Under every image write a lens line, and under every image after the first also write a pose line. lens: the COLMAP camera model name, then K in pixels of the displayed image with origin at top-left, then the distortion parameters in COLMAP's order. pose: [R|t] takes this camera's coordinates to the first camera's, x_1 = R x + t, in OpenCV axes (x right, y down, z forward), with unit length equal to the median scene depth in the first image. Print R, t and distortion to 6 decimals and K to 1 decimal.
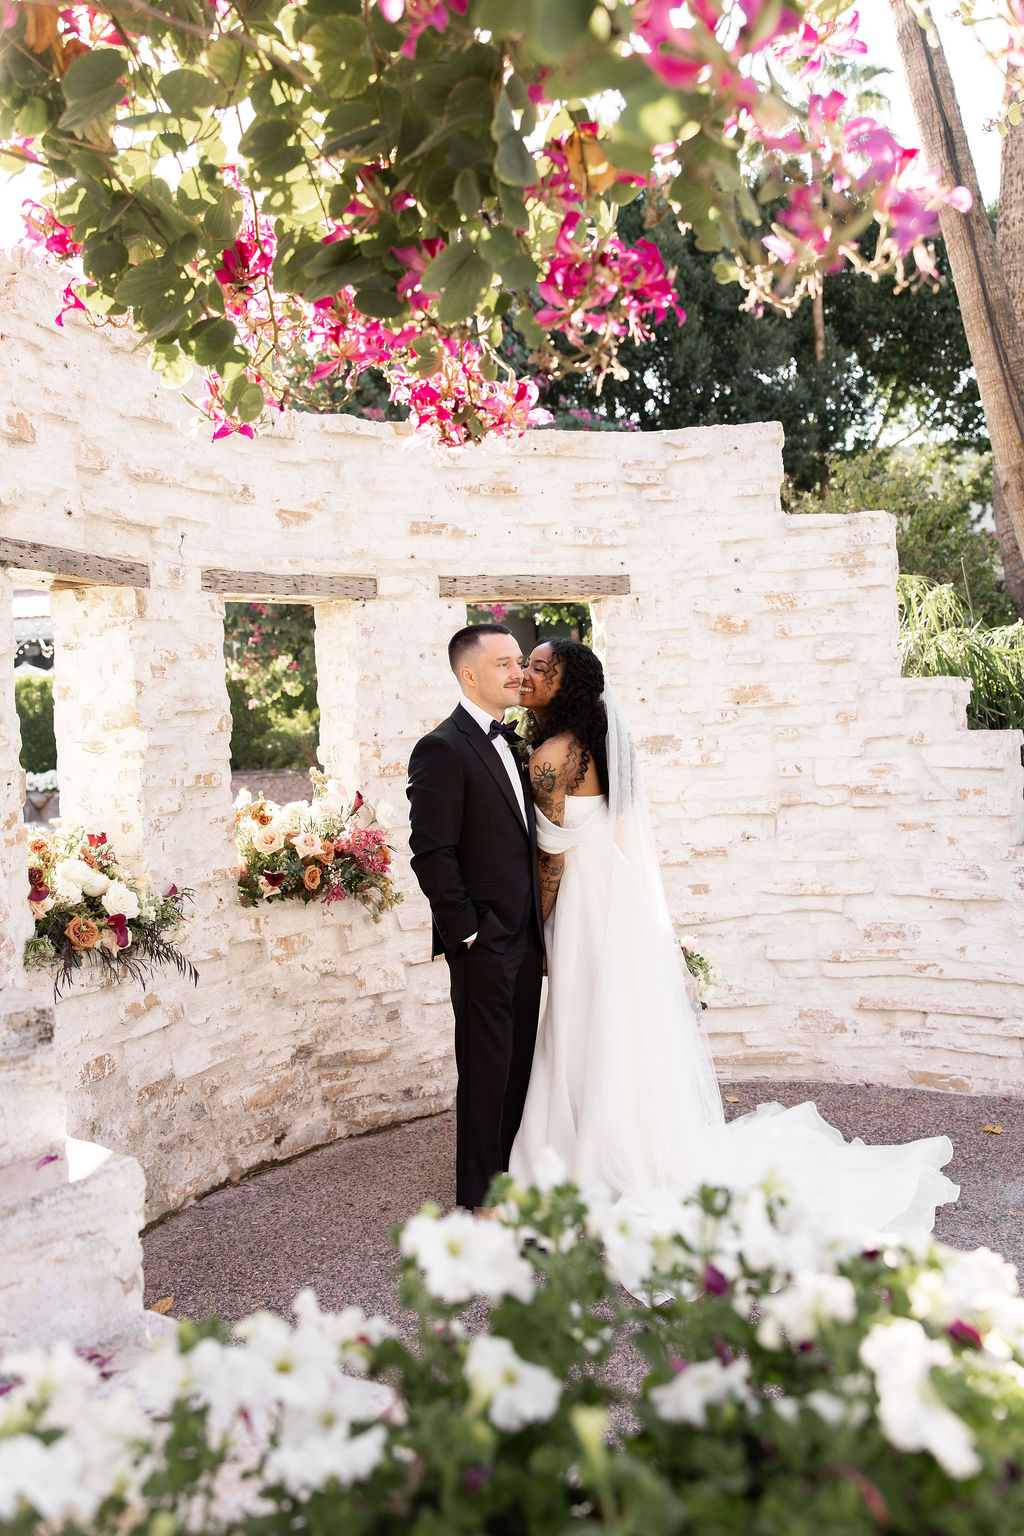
lens RADIAL K [[1391.9, 0, 515.9], [0, 1391.9, 760.3], [0, 0, 1]] dist [-0.004352, 0.001684]
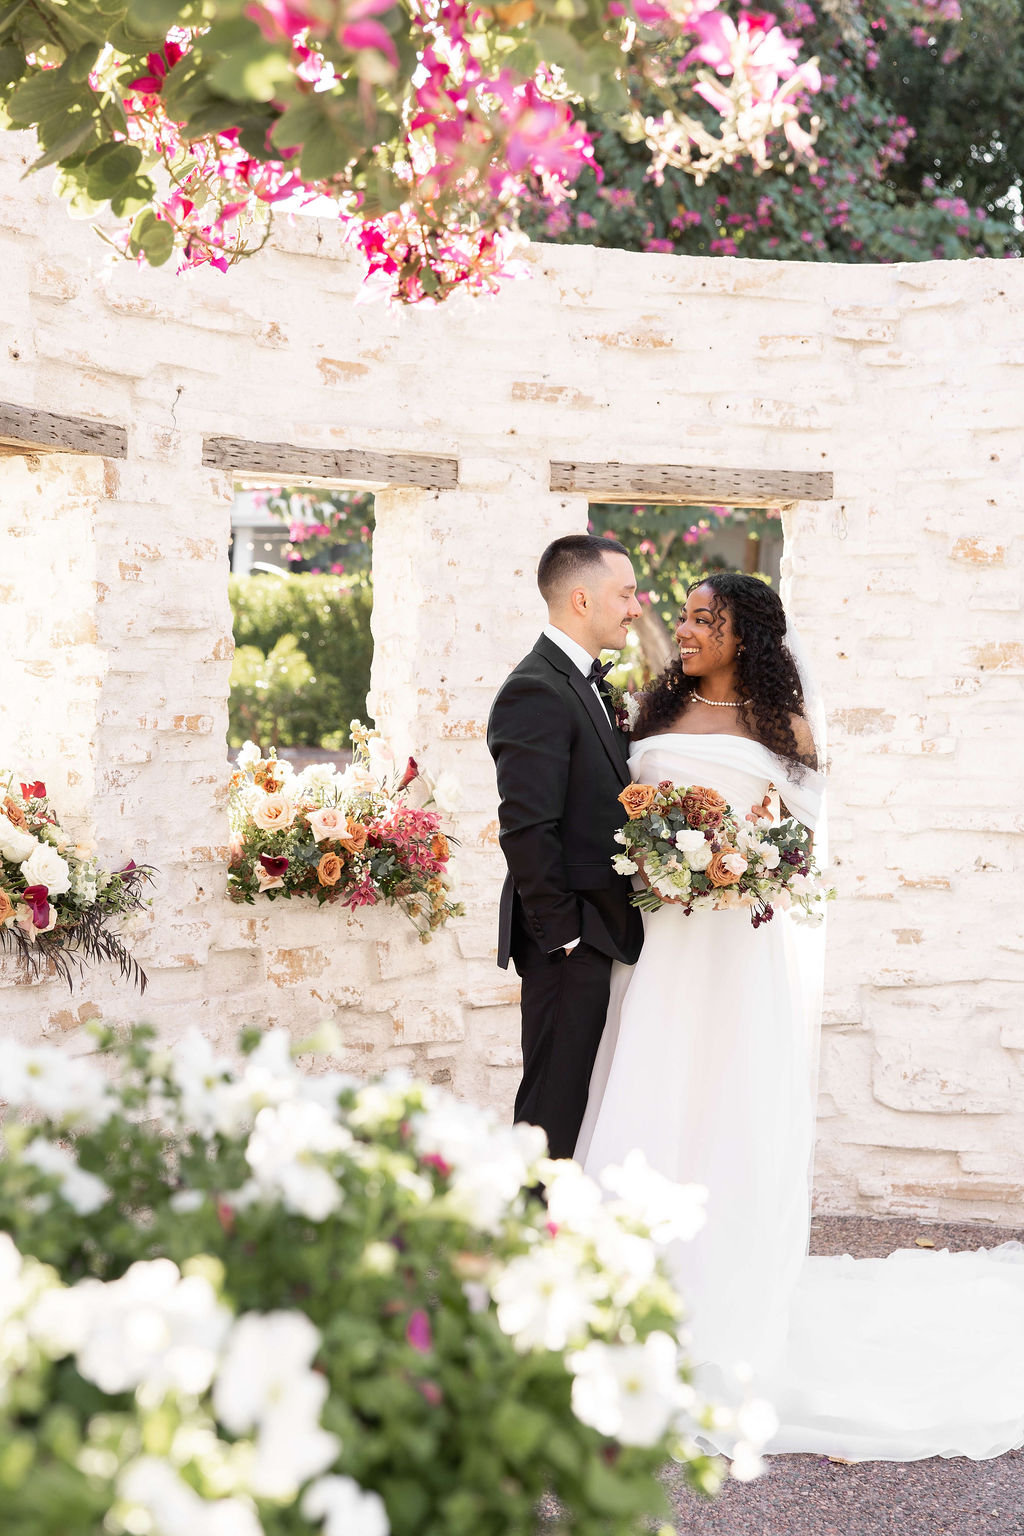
lens RADIAL K [[2293.9, 0, 557.5], [0, 2293.9, 757.1], [0, 0, 1]] dist [0.004746, 0.000000]
pose [[0.988541, 0.065083, -0.136202, 0.120333], [-0.065178, 0.997867, 0.003769, 0.012926], [0.136157, 0.005152, 0.990674, -0.153168]]
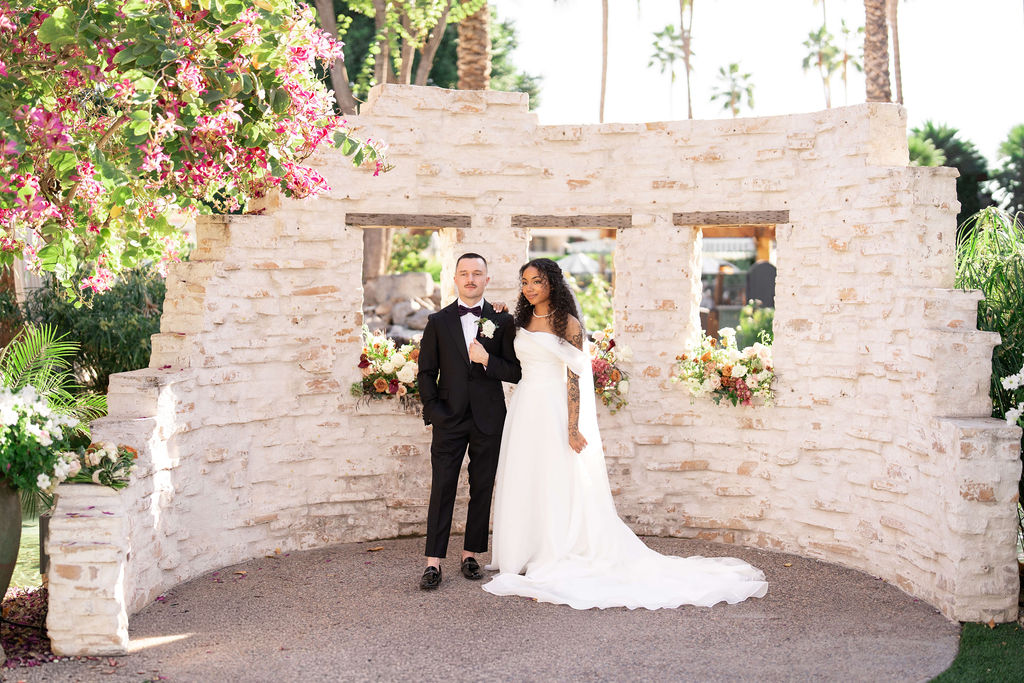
lens RADIAL K [[1529.3, 0, 511.9], [0, 1529.3, 341.9], [0, 0, 1]] dist [0.004746, 0.000000]
pose [[0.576671, 0.076490, -0.813388, 1.365299], [-0.058645, 0.996915, 0.052171, -0.066014], [0.814869, 0.017615, 0.579378, -0.206075]]
